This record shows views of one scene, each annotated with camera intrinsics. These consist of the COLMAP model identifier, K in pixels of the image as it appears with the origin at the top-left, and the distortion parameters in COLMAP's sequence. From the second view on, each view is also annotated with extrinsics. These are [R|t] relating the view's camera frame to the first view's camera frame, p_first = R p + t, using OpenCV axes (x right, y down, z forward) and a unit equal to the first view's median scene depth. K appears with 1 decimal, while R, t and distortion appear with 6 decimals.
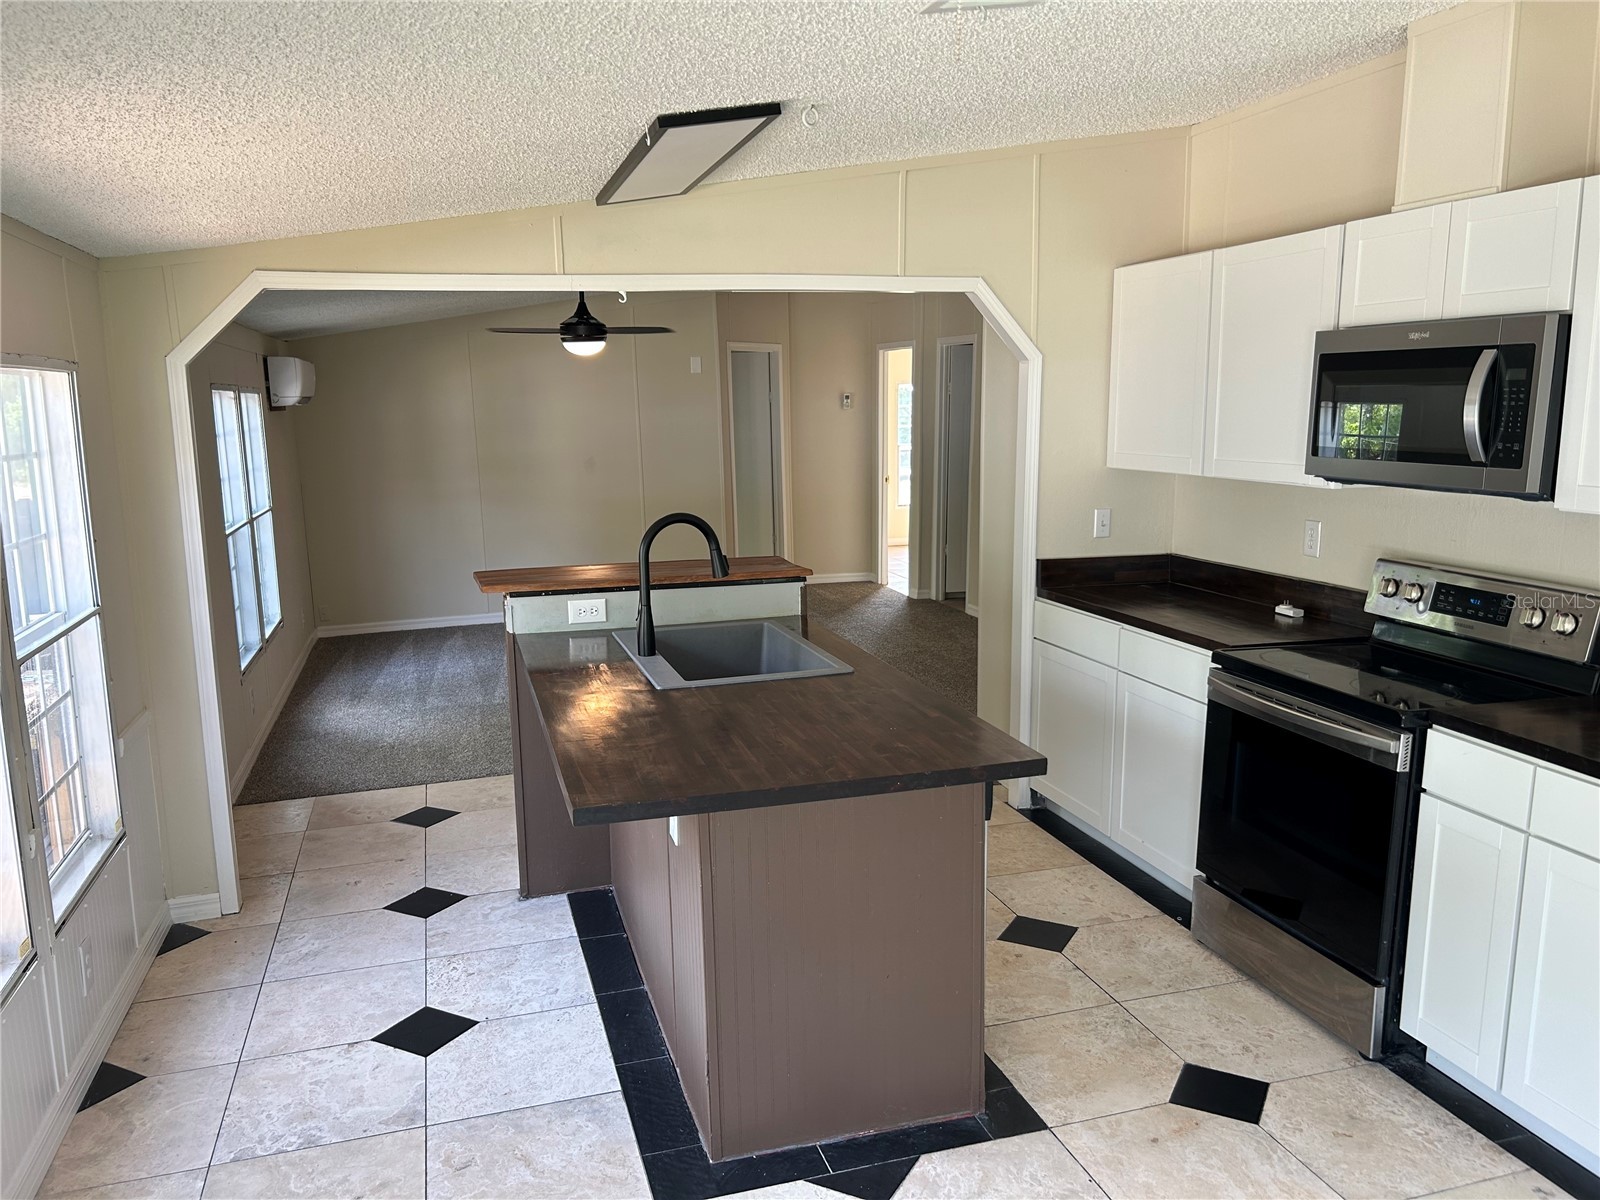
lens RADIAL K [[1213.9, 0, 799.6], [0, 1213.9, 604.9], [0, 0, 1]] dist [0.041495, -0.039313]
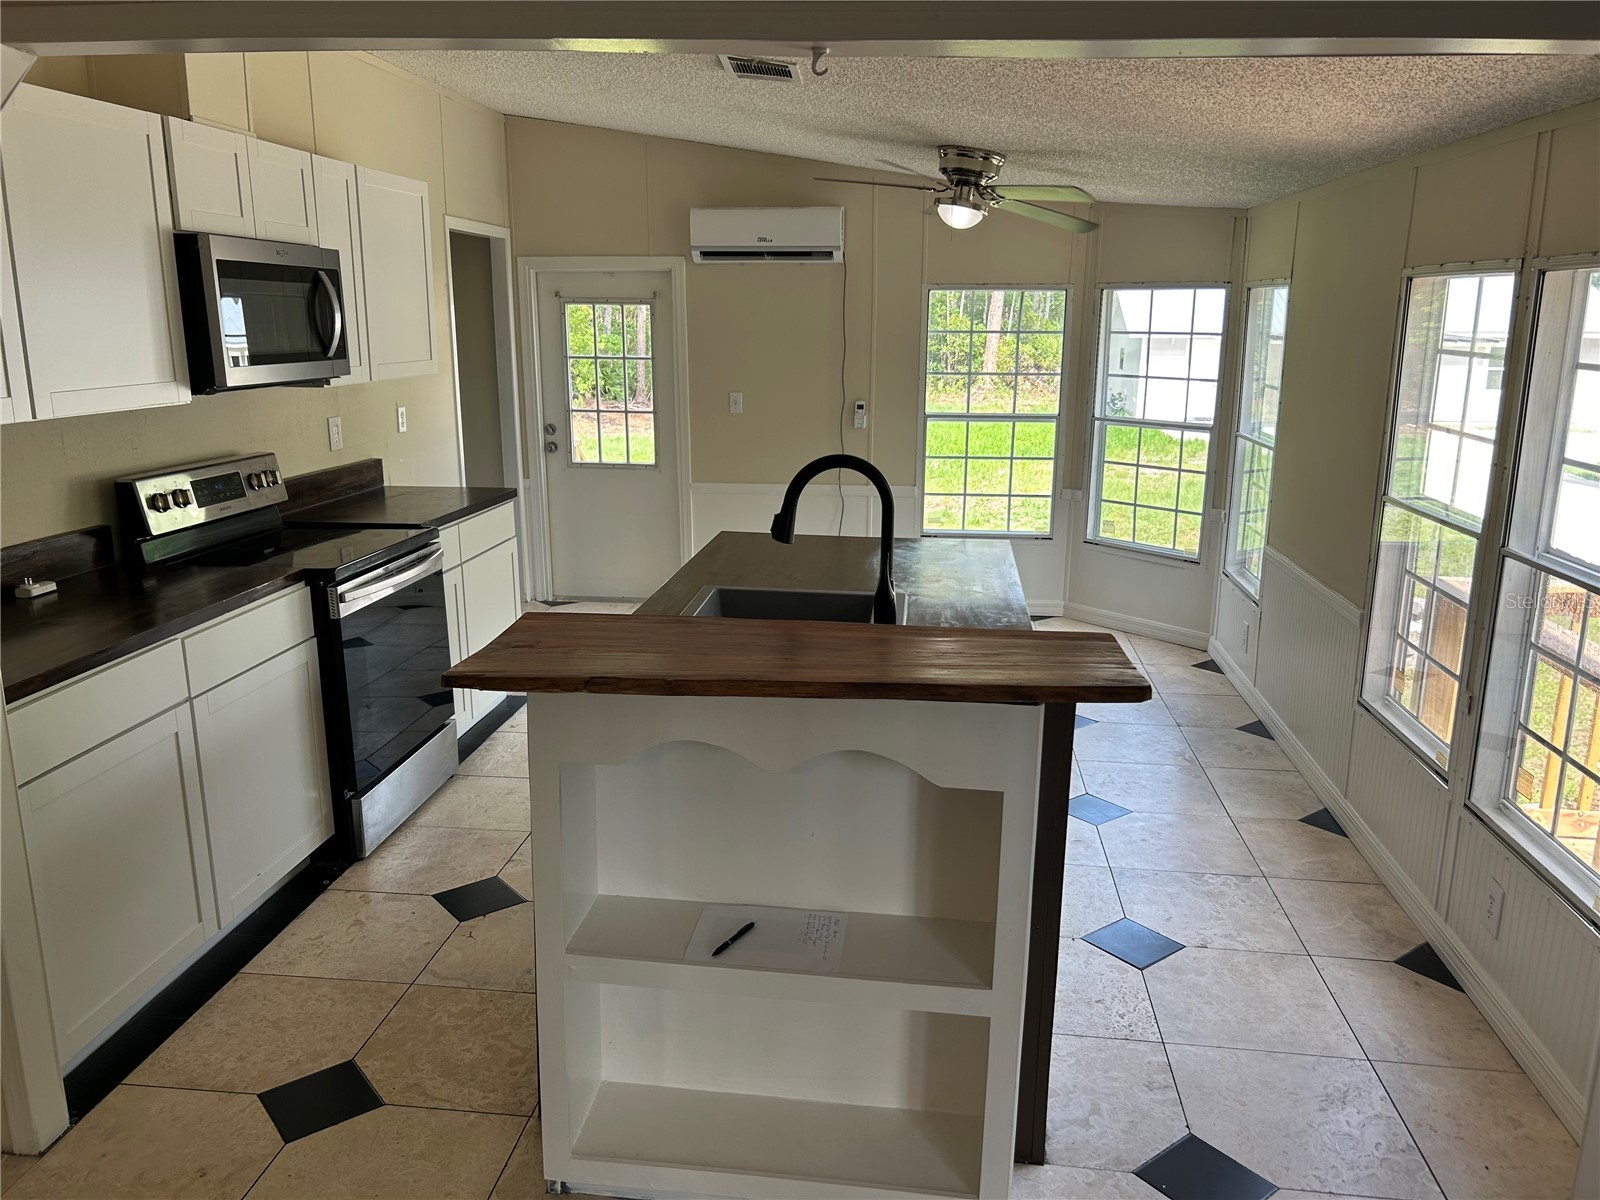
lens RADIAL K [[1213.9, 0, 803.1], [0, 1213.9, 604.7], [0, 0, 1]] dist [0.041495, -0.039313]
pose [[-0.919453, -0.089135, 0.382963, -0.393407], [0.067909, 0.923333, 0.377948, -0.289214], [-0.387290, 0.373512, -0.842909, 1.747420]]
